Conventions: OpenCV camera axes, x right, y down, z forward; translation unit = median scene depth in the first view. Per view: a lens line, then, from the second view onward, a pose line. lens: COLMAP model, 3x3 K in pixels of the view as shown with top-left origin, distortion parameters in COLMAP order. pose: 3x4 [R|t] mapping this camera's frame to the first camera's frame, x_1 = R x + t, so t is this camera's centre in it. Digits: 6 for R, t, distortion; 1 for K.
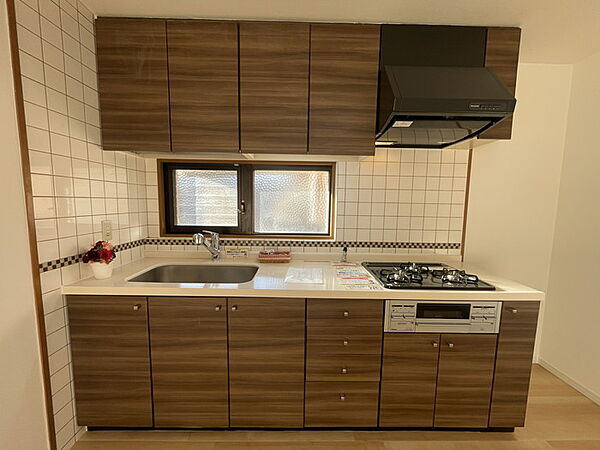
lens RADIAL K [[242.0, 0, 299.8], [0, 242.0, 224.5], [0, 0, 1]] dist [-0.004825, 0.000332]
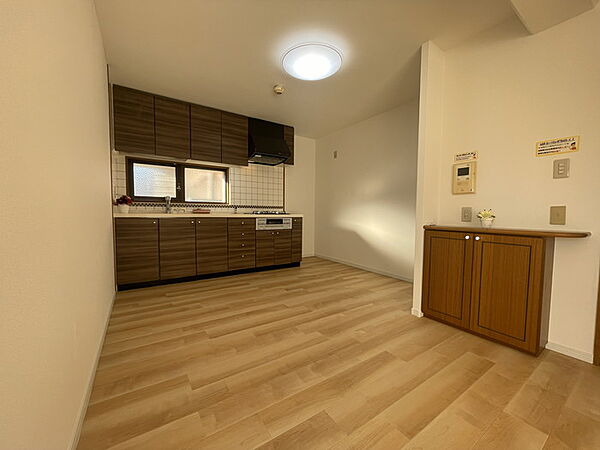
lens RADIAL K [[242.0, 0, 301.8], [0, 242.0, 225.6], [0, 0, 1]] dist [-0.004825, 0.000332]
pose [[0.835668, -0.040278, 0.547756, -0.674857], [0.057753, 0.998223, -0.014708, 0.431642], [-0.546190, 0.043926, 0.836509, -1.489995]]
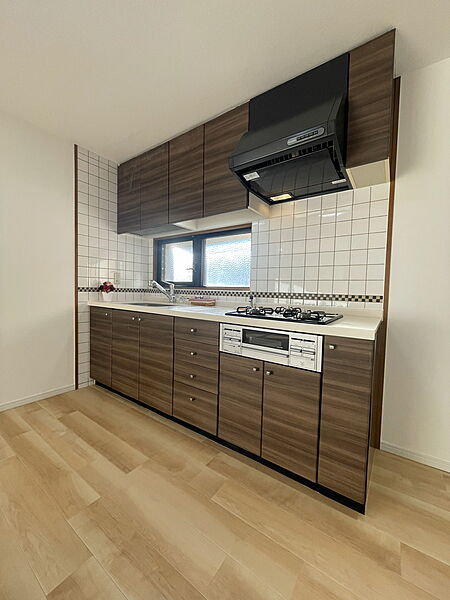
lens RADIAL K [[242.0, 0, 225.5], [0, 242.0, 299.7], [0, 0, 1]] dist [-0.004825, 0.000332]
pose [[0.808423, 0.027609, -0.587954, 0.986109], [-0.068899, 0.996471, -0.047942, 0.230661], [0.584555, 0.079267, 0.807473, 0.034995]]
